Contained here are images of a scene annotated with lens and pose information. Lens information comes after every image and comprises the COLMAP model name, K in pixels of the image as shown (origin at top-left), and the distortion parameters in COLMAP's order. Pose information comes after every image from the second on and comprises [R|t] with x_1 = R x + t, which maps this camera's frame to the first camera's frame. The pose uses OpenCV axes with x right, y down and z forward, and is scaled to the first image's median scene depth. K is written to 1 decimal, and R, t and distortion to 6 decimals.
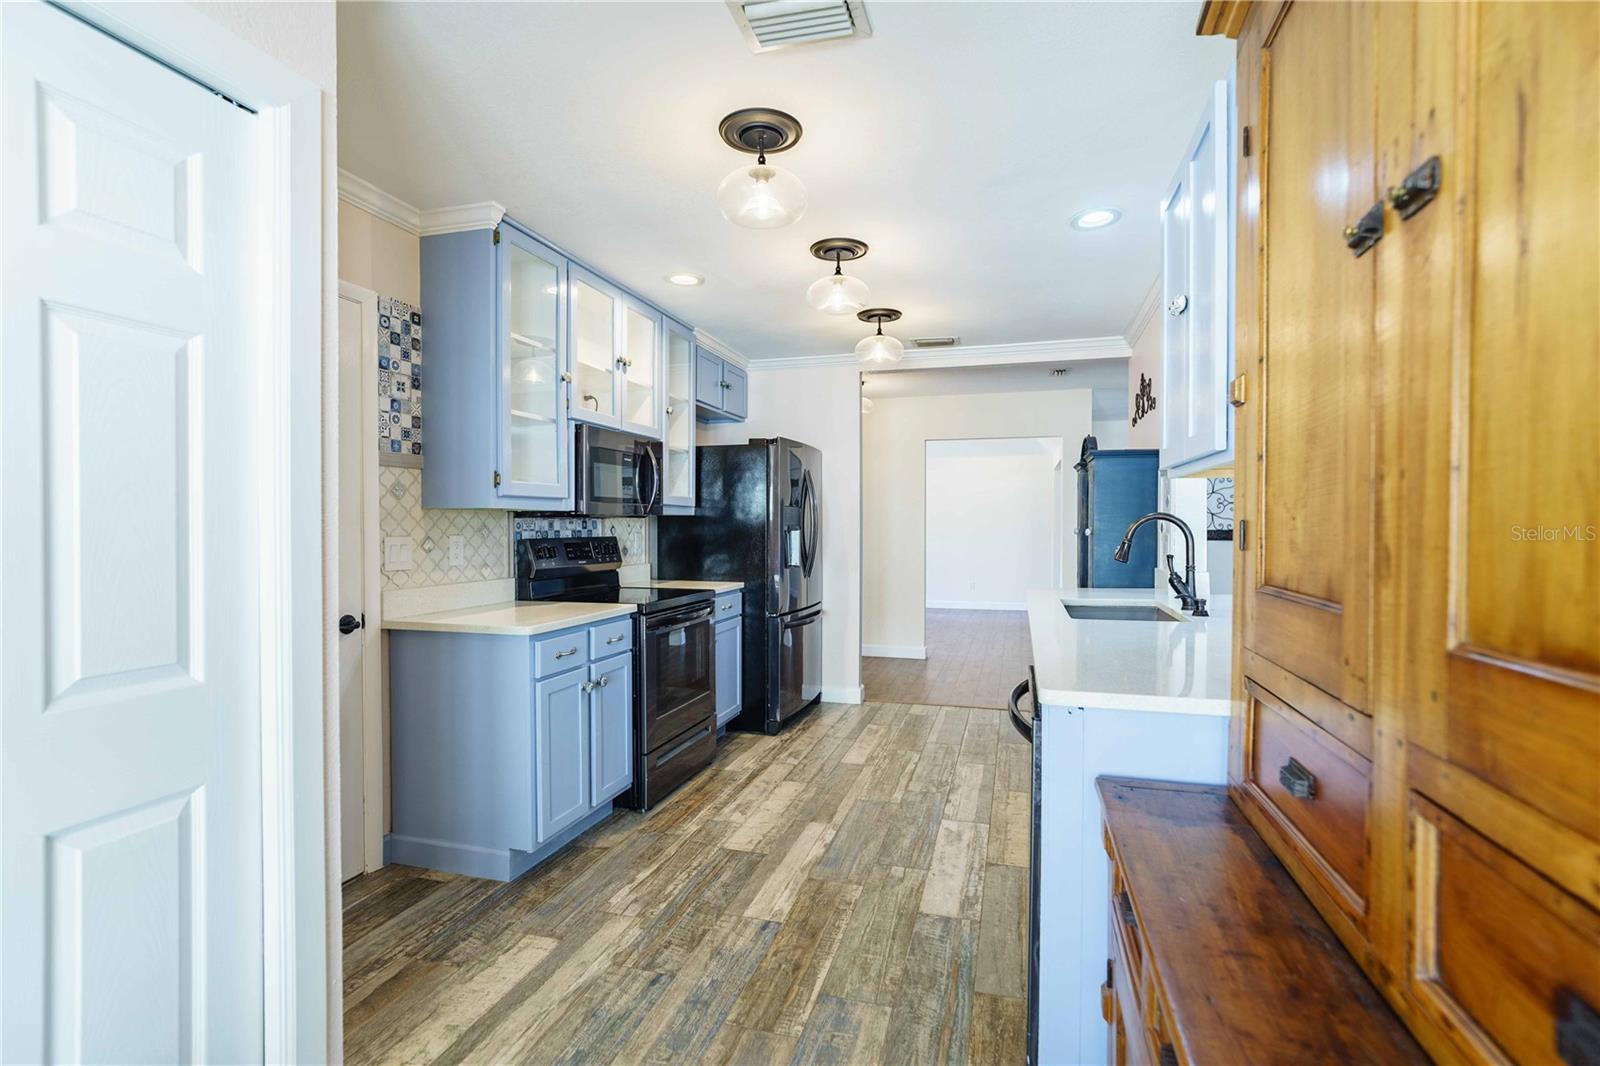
lens RADIAL K [[751.2, 0, 801.2], [0, 751.2, 534.3], [0, 0, 1]] dist [-0.015729, 0.006550]
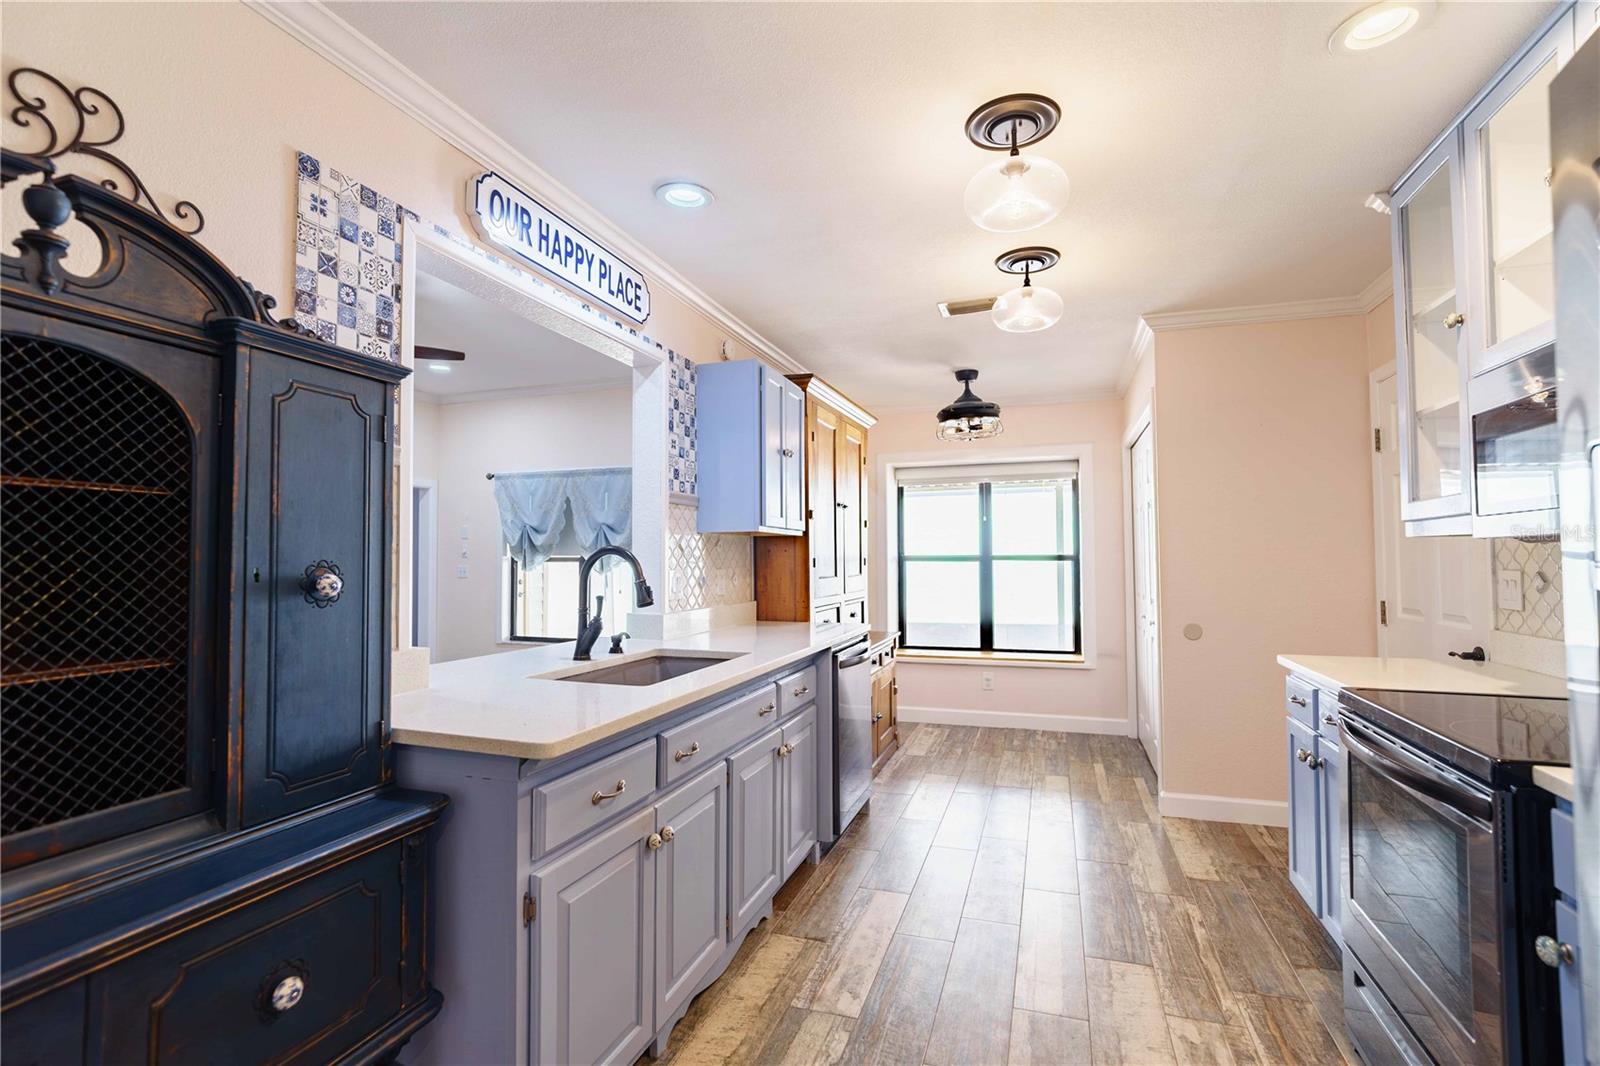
lens RADIAL K [[751.2, 0, 796.7], [0, 751.2, 533.3], [0, 0, 1]] dist [-0.015729, 0.006550]
pose [[-0.998741, 0.008244, 0.049482, 0.200945], [0.007017, 0.999665, -0.024912, -0.020361], [-0.049671, -0.024533, -0.998464, 1.621334]]
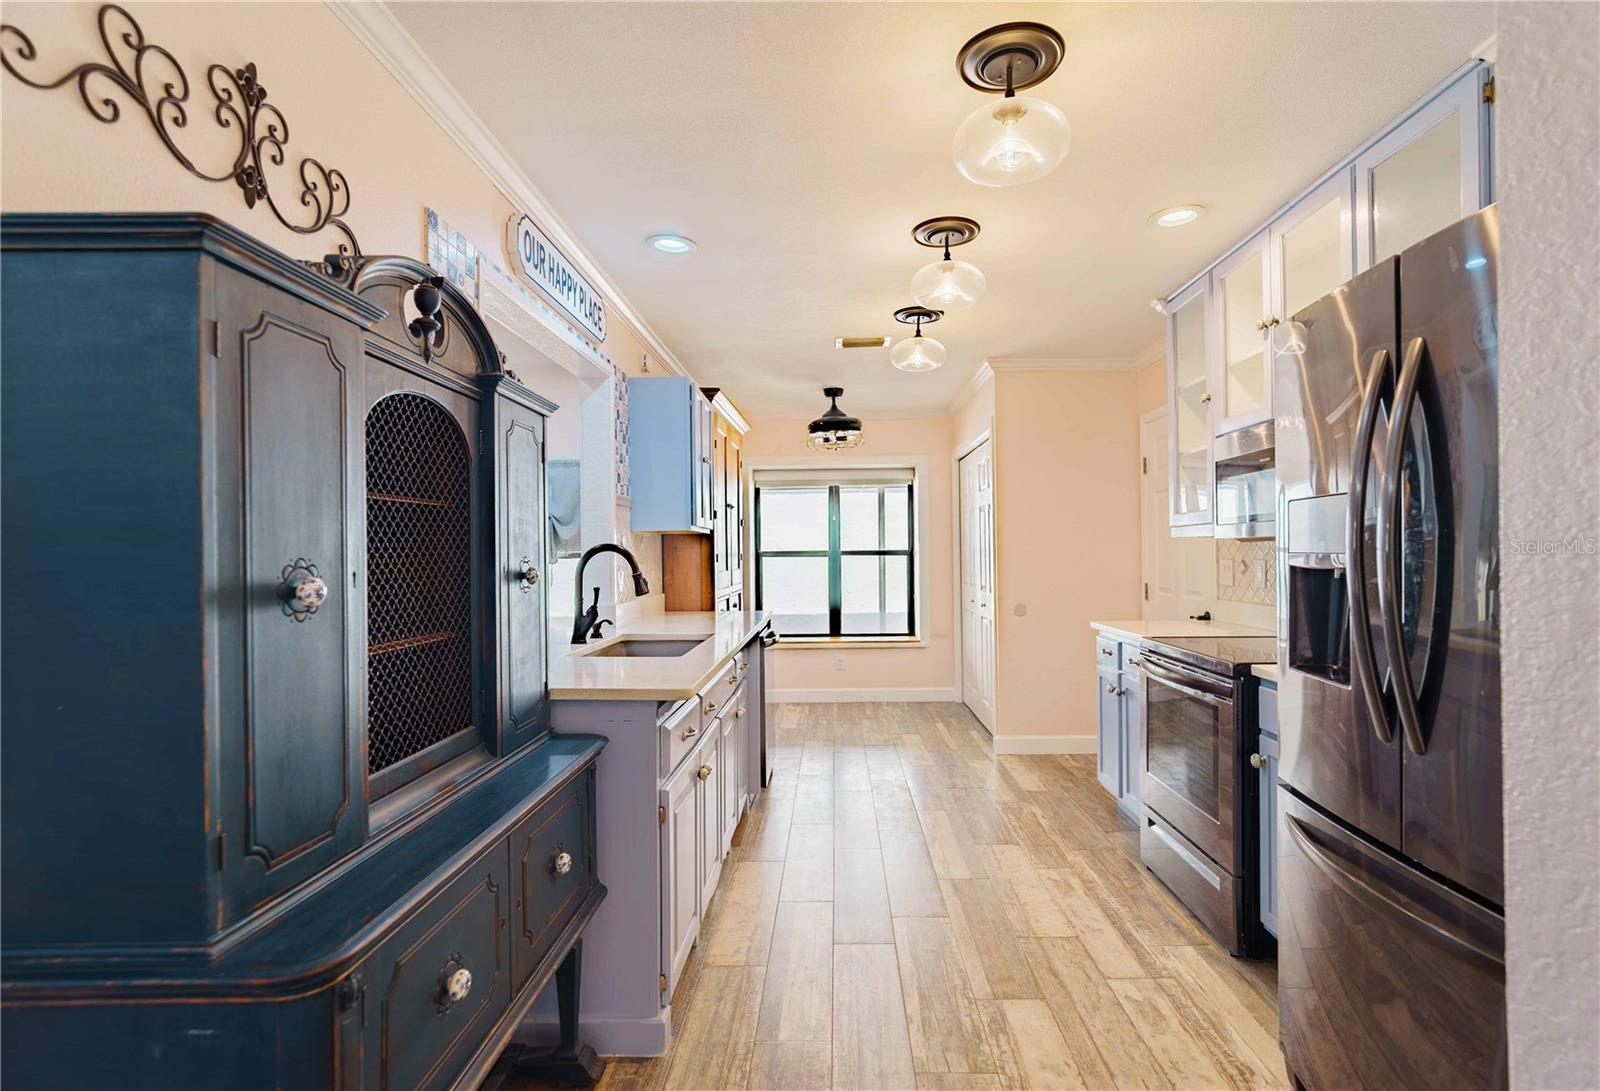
lens RADIAL K [[780.8, 0, 827.4], [0, 780.8, 549.5], [0, 0, 1]] dist [0.002023, -0.000606]
pose [[-0.963957, 0.010076, -0.265867, 0.418845], [0.009120, 0.999947, 0.004828, -0.023443], [0.265901, 0.002229, -0.963998, 1.817923]]
